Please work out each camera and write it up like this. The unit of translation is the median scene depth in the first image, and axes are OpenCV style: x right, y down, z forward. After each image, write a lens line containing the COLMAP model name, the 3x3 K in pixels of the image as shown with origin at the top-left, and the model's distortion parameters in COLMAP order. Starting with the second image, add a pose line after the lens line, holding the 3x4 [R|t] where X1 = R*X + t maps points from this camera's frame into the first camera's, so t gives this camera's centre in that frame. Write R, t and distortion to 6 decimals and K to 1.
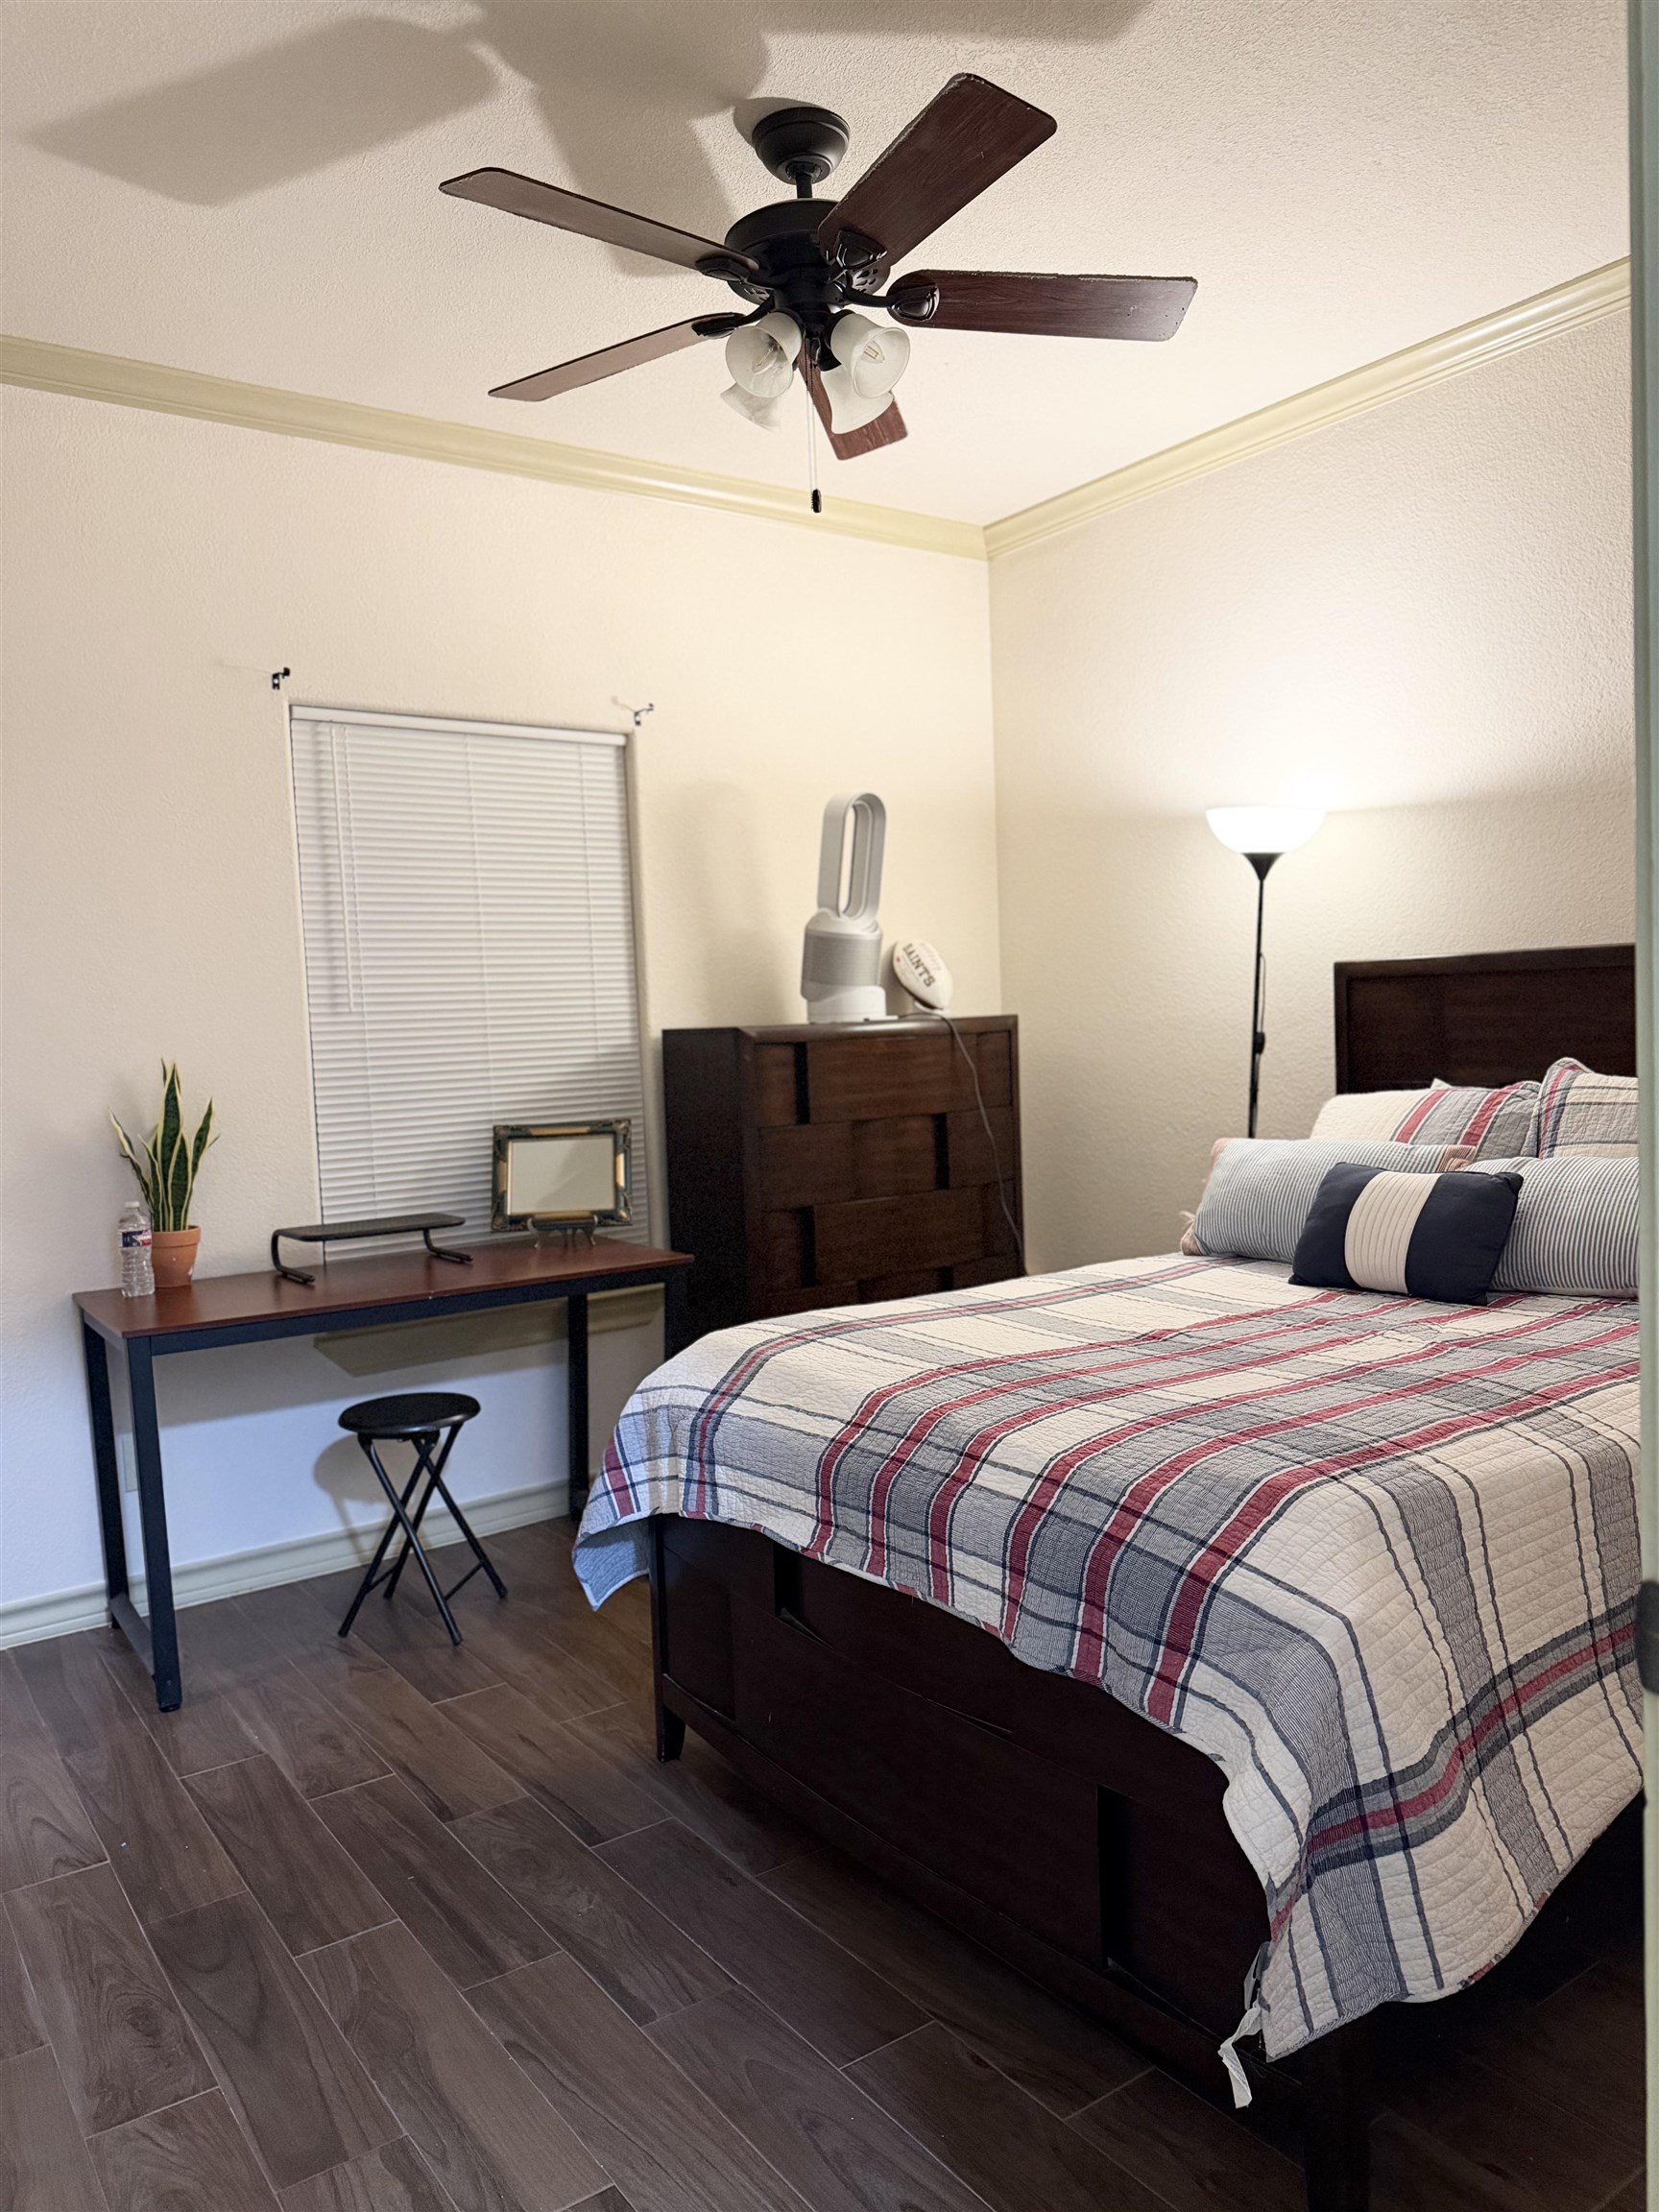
lens RADIAL K [[1552.7, 0, 829.5], [0, 1552.7, 1106.0], [0, 0, 1]] dist [0.097583, -0.119723]
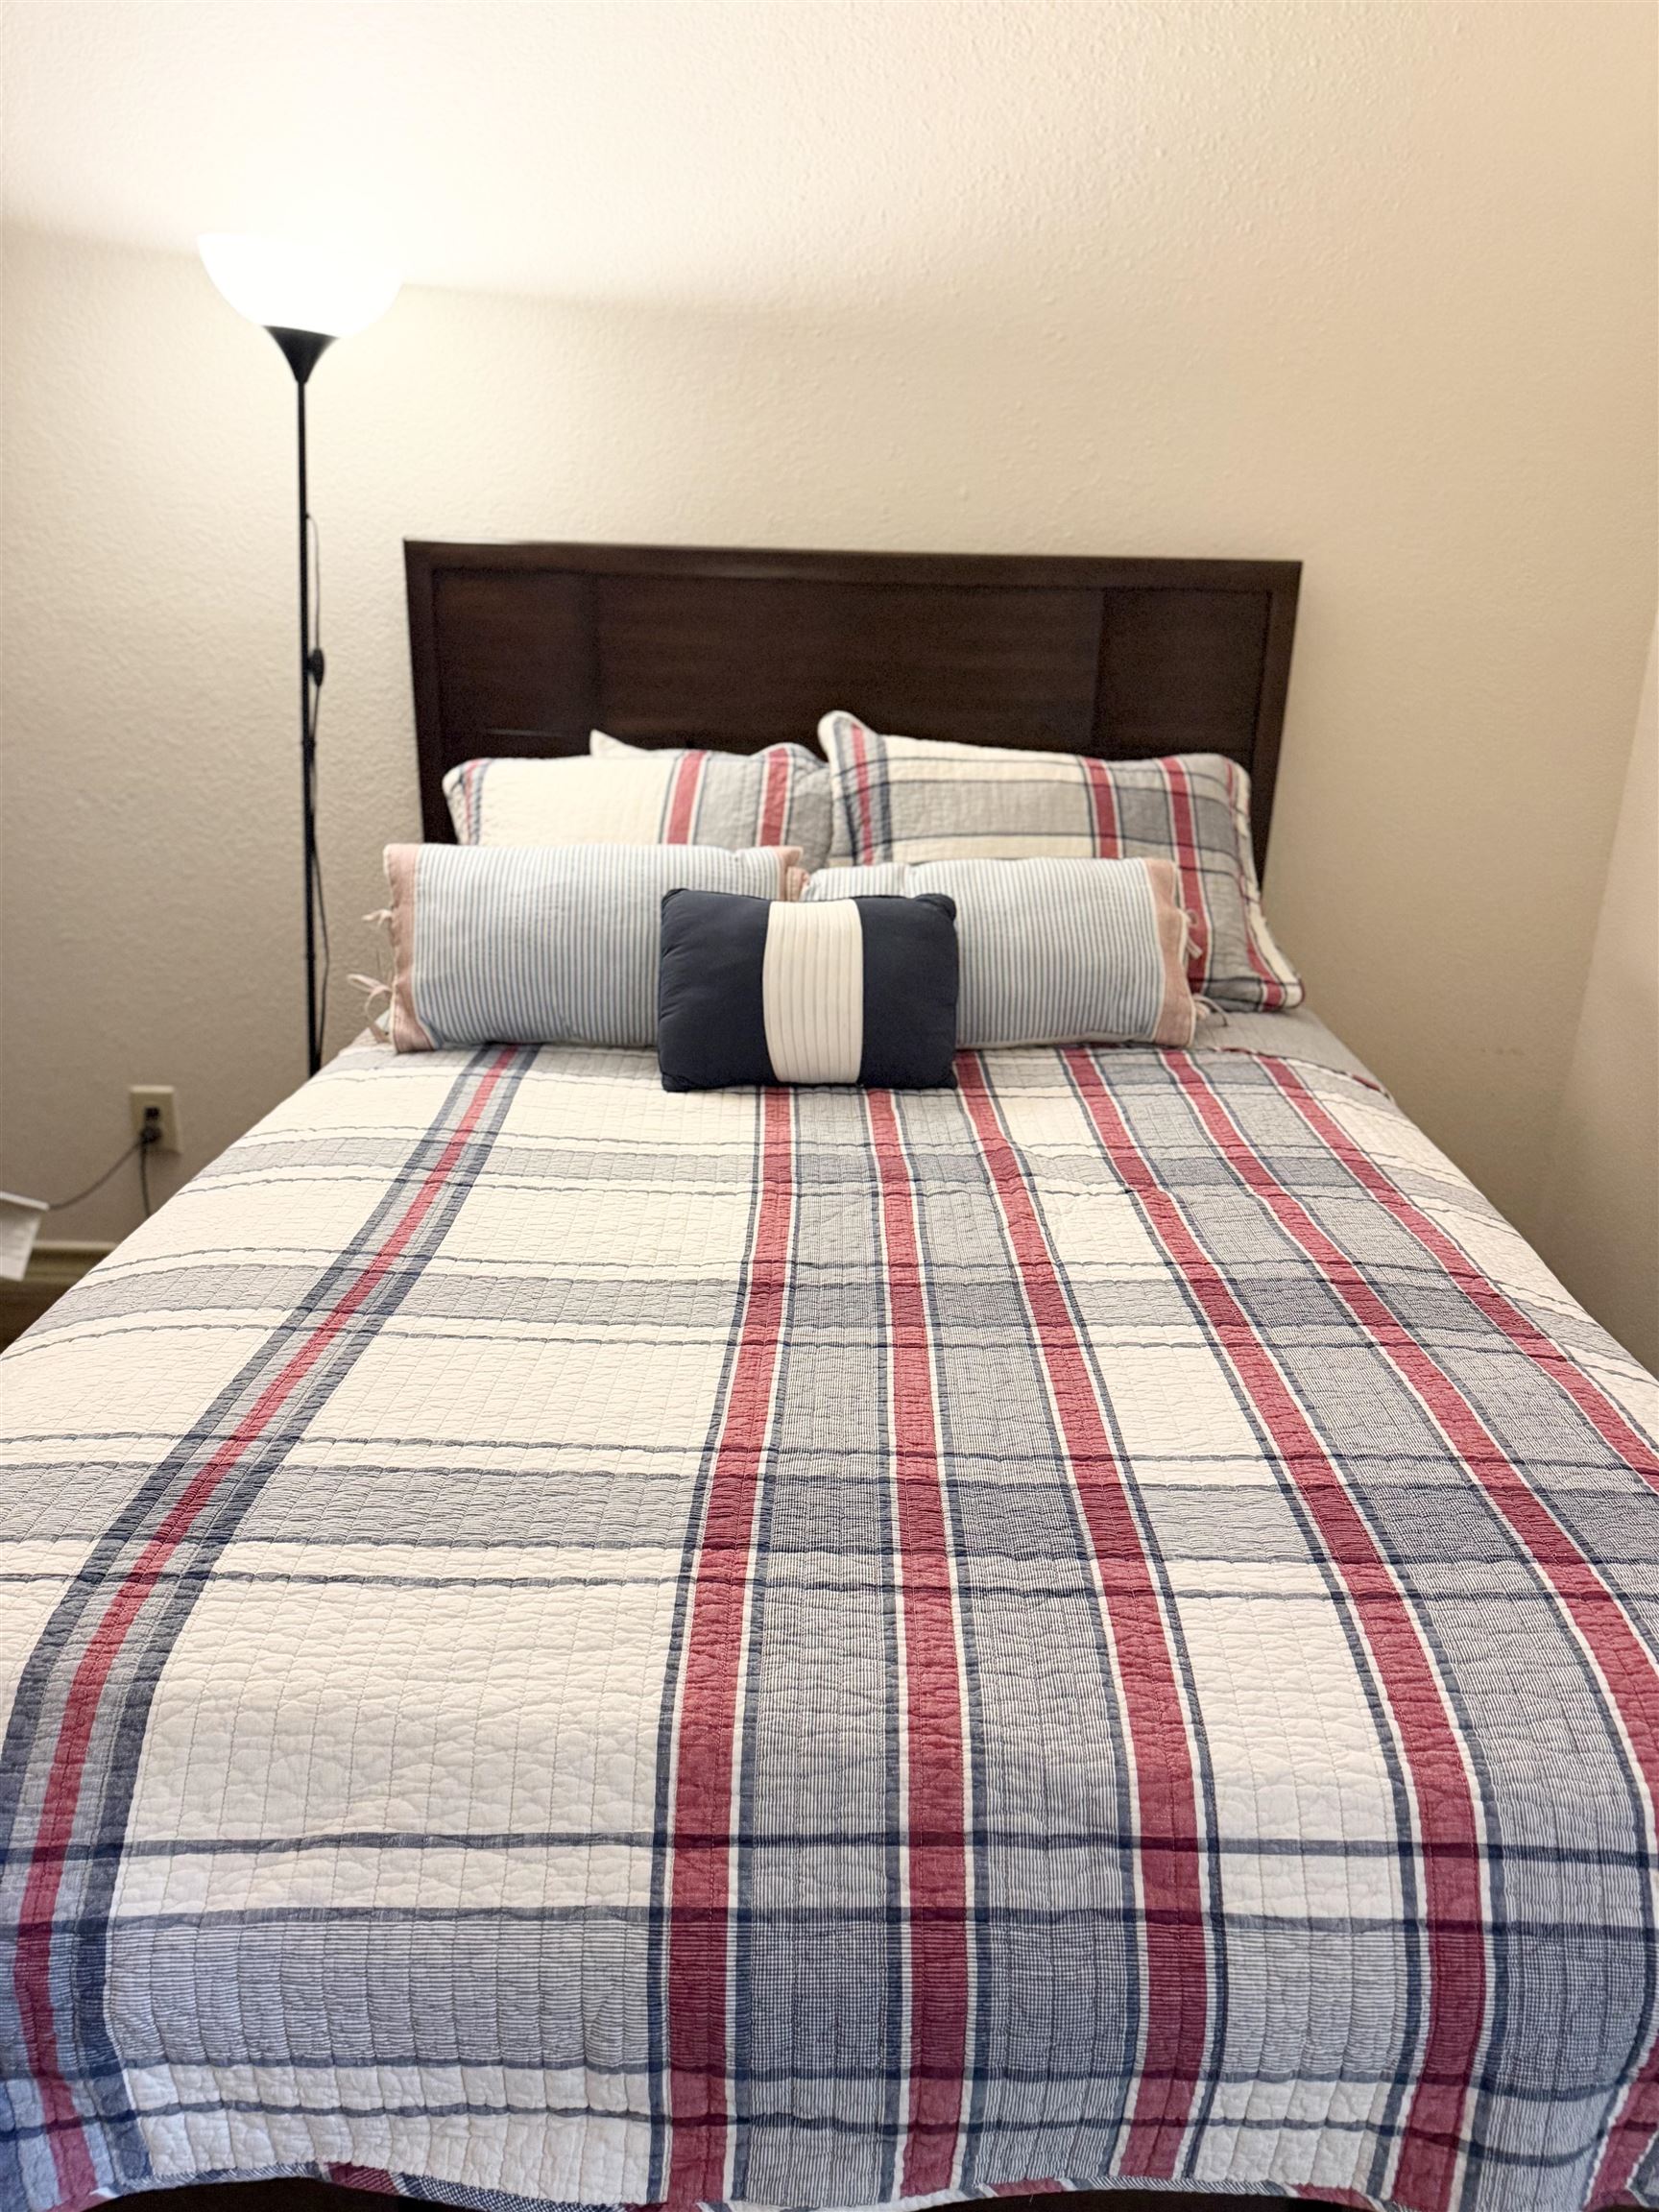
lens RADIAL K [[1552.7, 0, 829.5], [0, 1552.7, 1106.0], [0, 0, 1]] dist [0.097583, -0.119723]
pose [[0.588961, -0.215249, 0.778969, -0.168103], [-0.000697, 0.963742, 0.266834, -0.051896], [-0.808161, -0.157697, 0.567456, 0.589274]]
